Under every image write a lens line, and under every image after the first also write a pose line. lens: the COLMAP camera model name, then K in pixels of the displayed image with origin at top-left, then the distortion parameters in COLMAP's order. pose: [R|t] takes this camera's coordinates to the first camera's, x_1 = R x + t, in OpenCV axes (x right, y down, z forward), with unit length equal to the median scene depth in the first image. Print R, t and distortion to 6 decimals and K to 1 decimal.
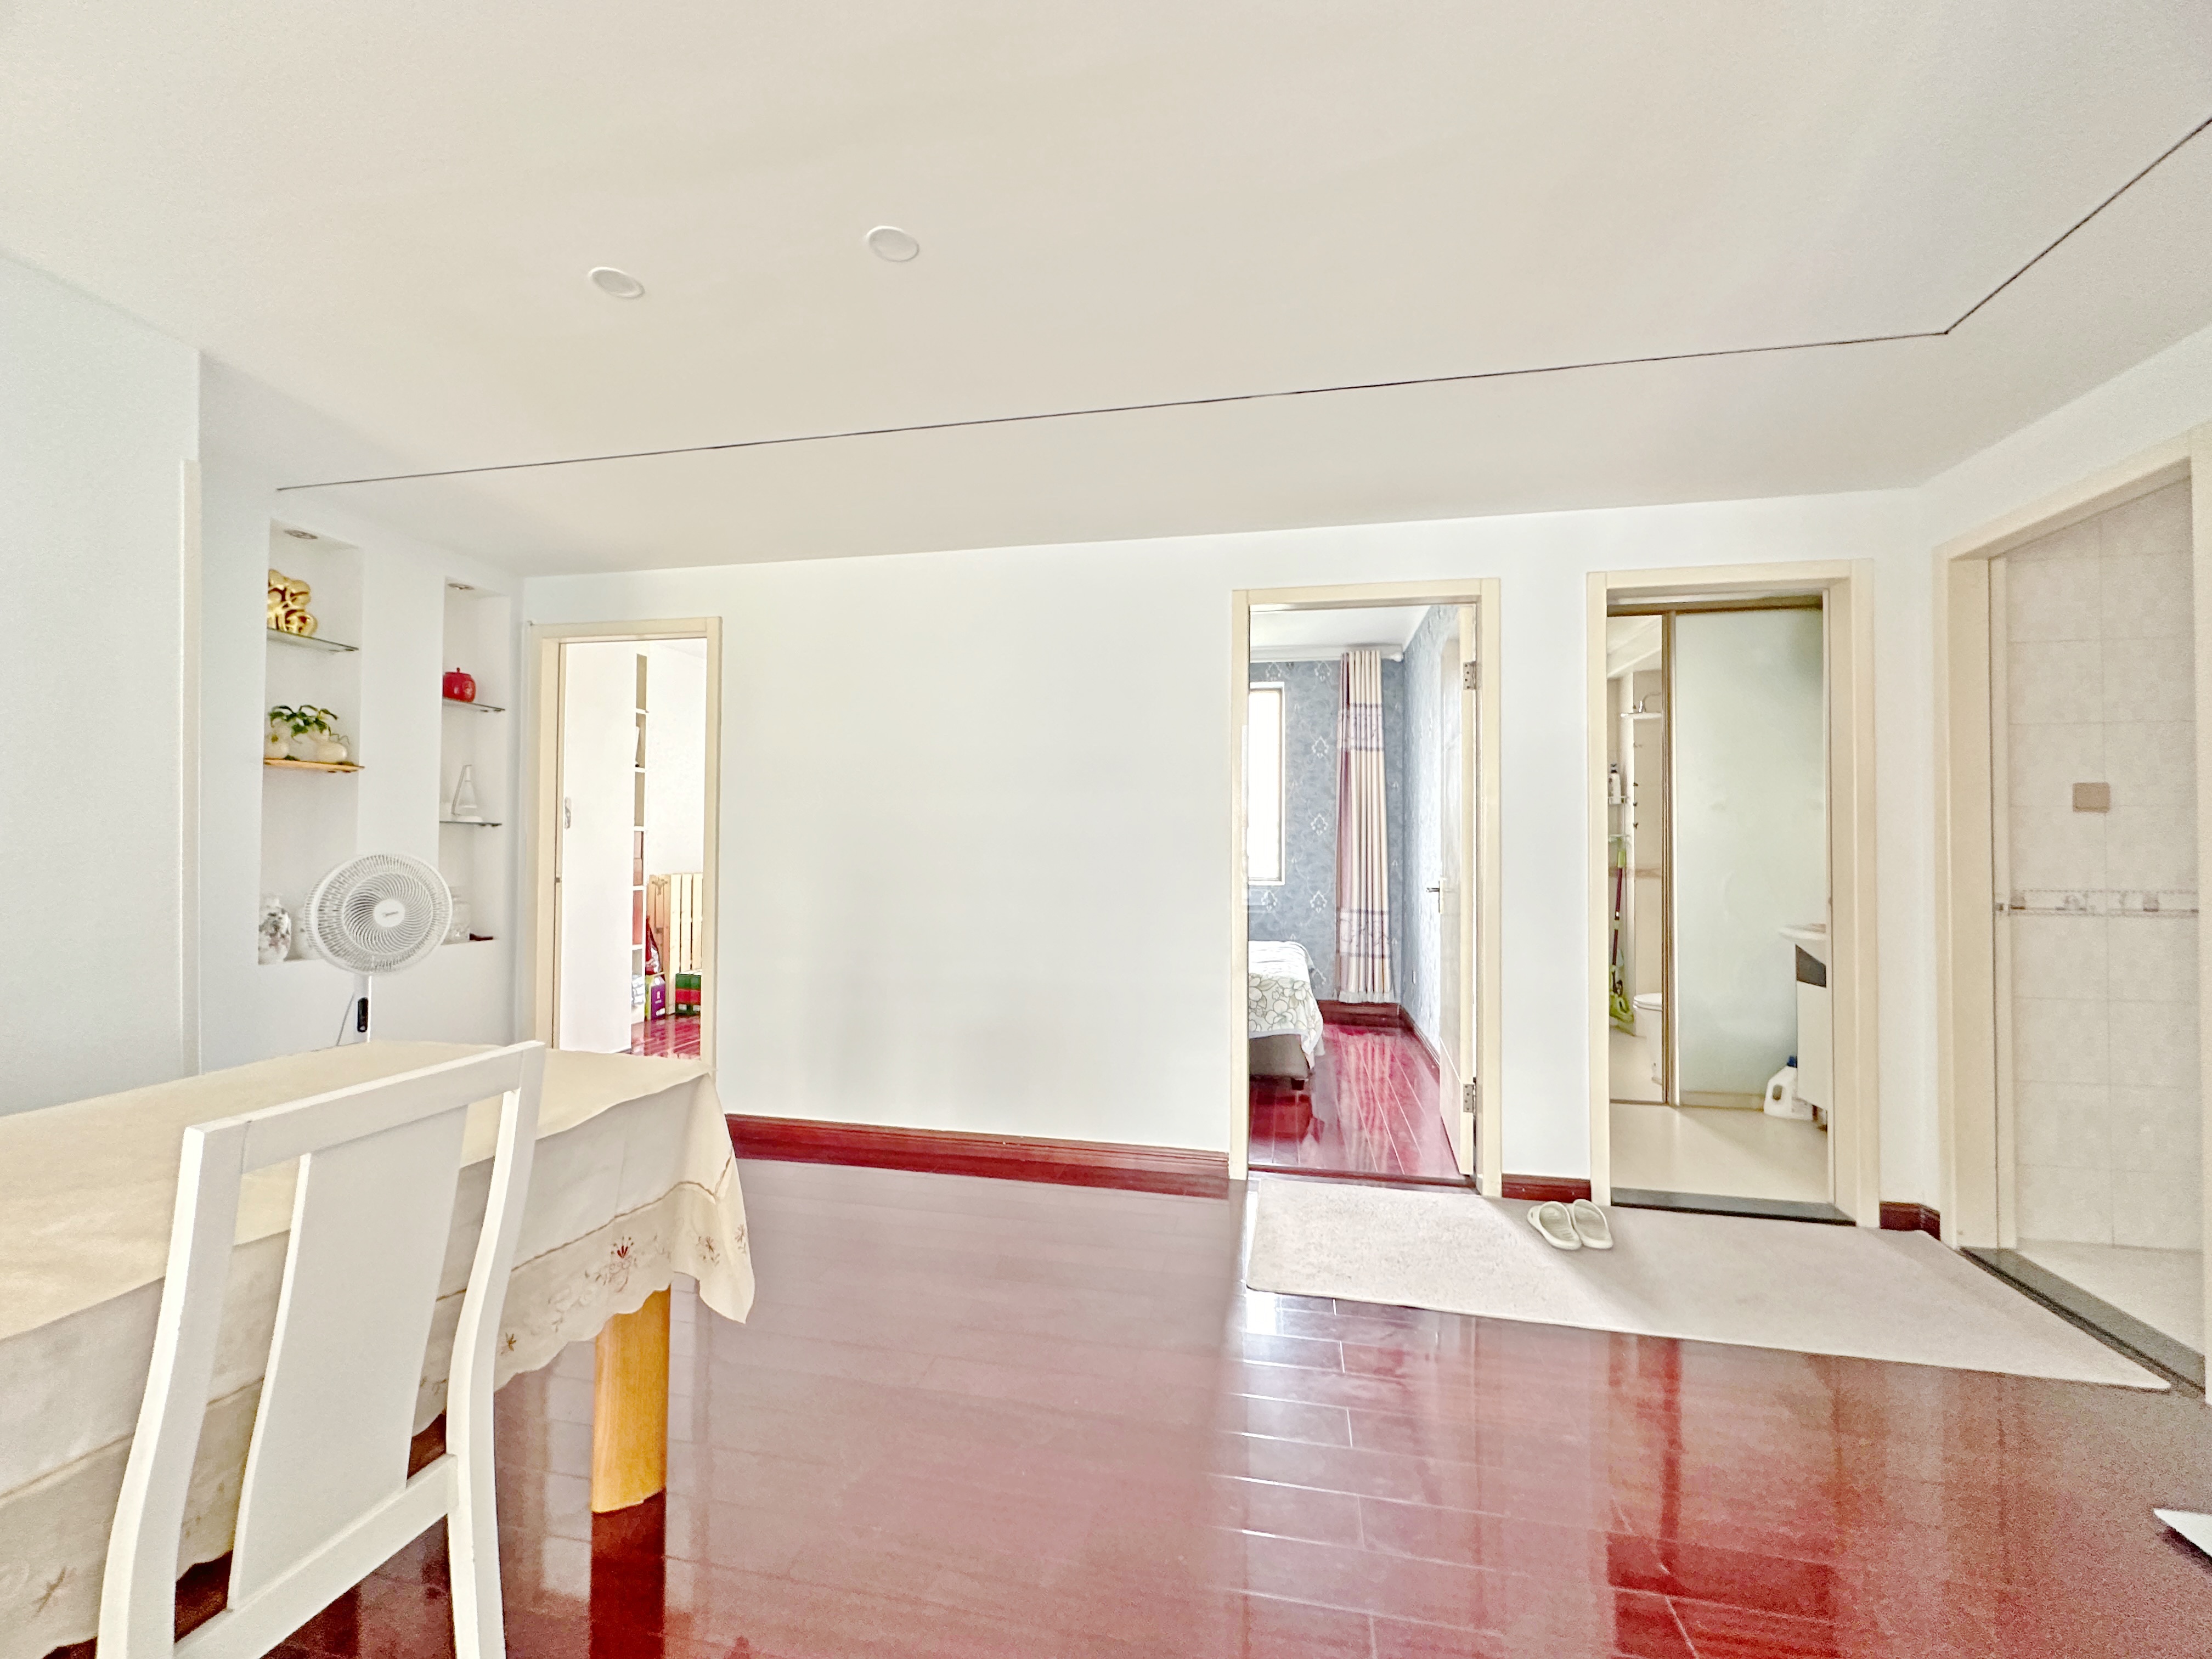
lens RADIAL K [[880.2, 0, 1106.8], [0, 880.2, 838.6], [0, 0, 1]] dist [0.001236, 0.000119]
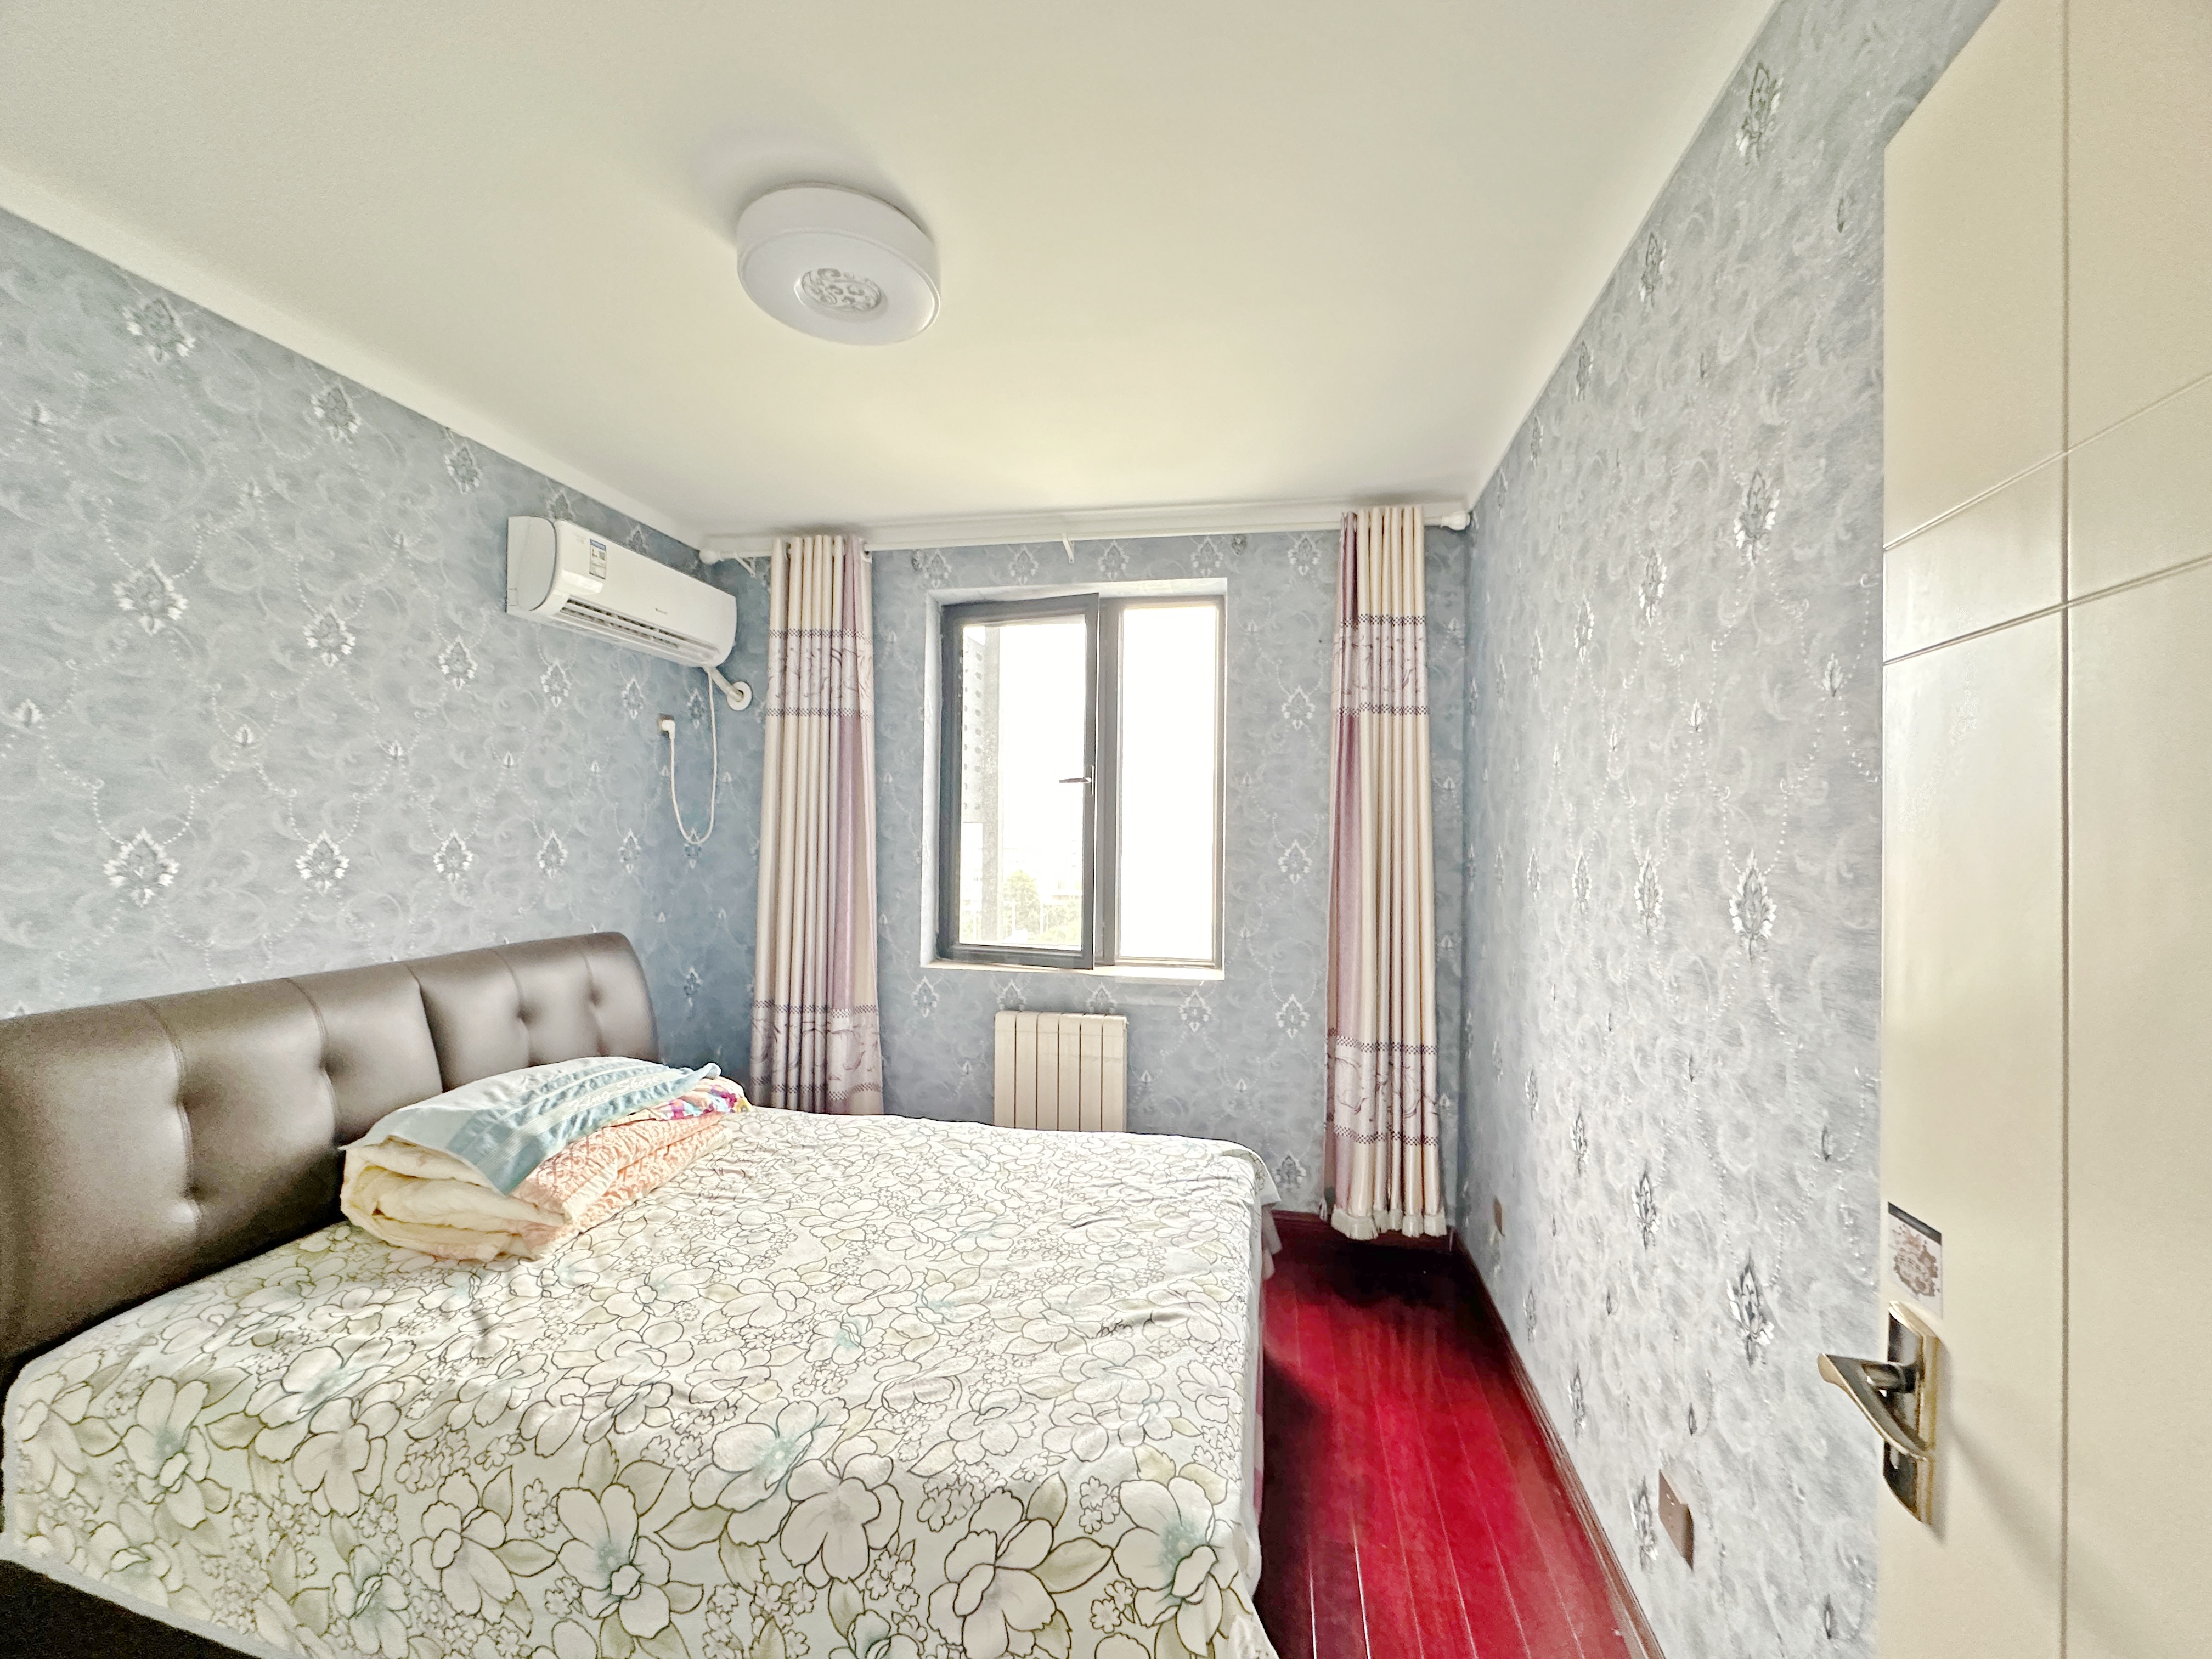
lens RADIAL K [[880.2, 0, 1104.6], [0, 880.2, 838.5], [0, 0, 1]] dist [0.001236, 0.000119]
pose [[0.999868, 0.005251, 0.015369, 0.129108], [-0.005364, 0.999959, 0.007329, -0.033704], [-0.015330, -0.007410, 0.999855, 0.515307]]
